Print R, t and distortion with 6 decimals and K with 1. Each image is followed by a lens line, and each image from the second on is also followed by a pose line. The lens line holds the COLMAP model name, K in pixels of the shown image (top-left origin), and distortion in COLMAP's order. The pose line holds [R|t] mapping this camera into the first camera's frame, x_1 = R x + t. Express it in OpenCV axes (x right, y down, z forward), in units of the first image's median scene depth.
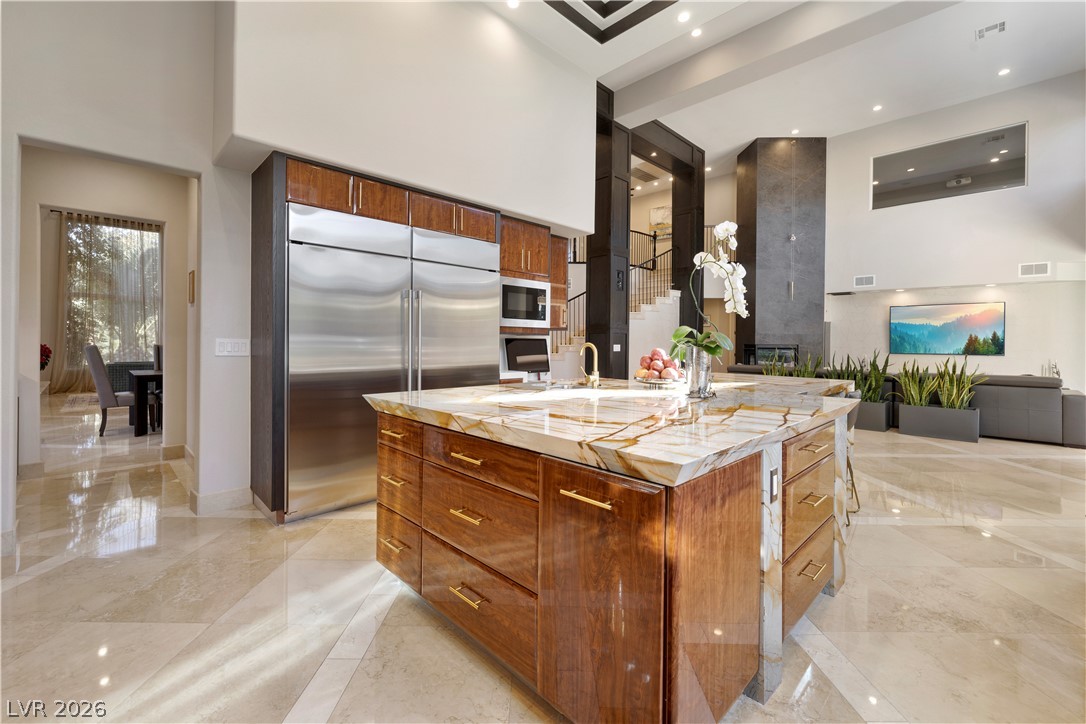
lens RADIAL K [[478.5, 0, 524.8], [0, 478.5, 336.7], [0, 0, 1]] dist [-0.000422, -0.000013]
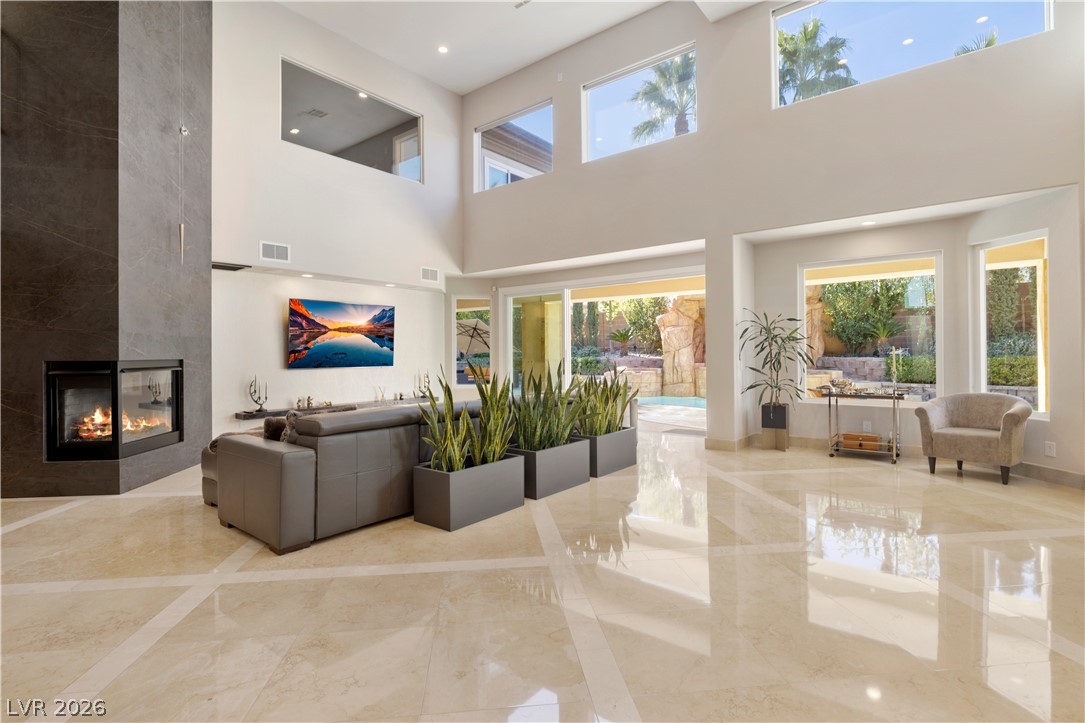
lens RADIAL K [[526.2, 0, 542.6], [0, 526.2, 351.8], [0, 0, 1]] dist [-0.012227, -0.000180]
pose [[-0.155948, 0.003676, 0.987758, 0.006107], [0.001508, 0.999993, -0.003484, 0.012195], [-0.987764, 0.000946, -0.155953, 0.761497]]
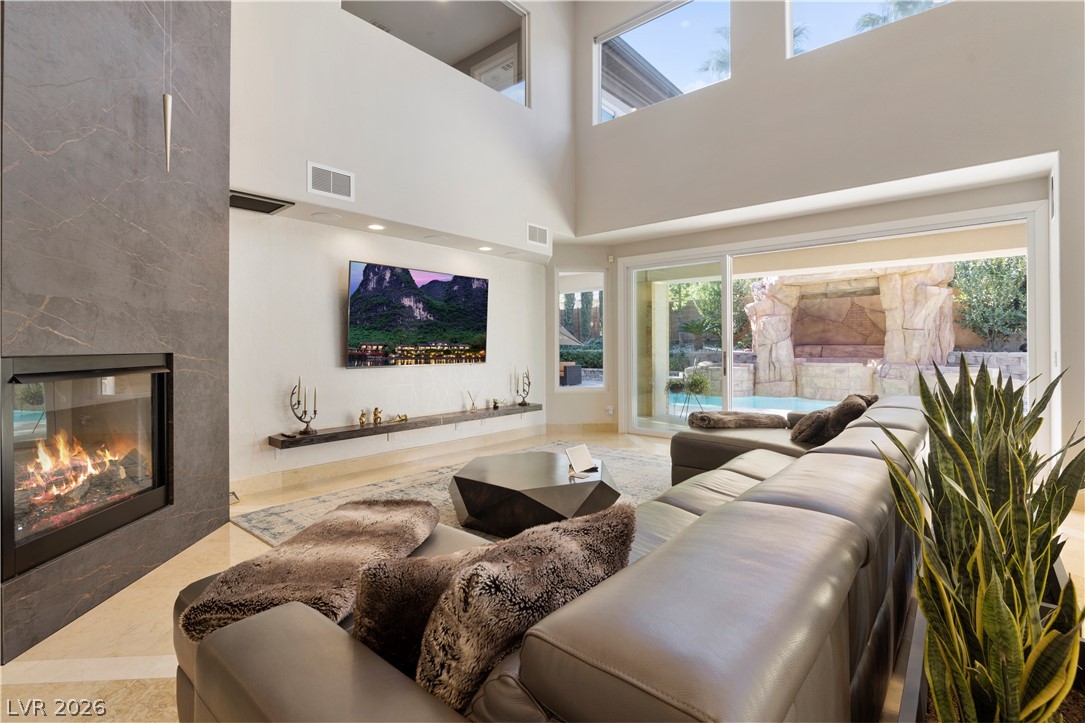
lens RADIAL K [[503.8, 0, 545.4], [0, 503.8, 345.3], [0, 0, 1]] dist [-0.012114, 0.000155]
pose [[-0.124986, 0.002242, 0.992156, 0.291140], [-0.002992, 0.999992, -0.002637, 0.013418], [-0.992154, -0.003298, -0.124978, 0.870938]]
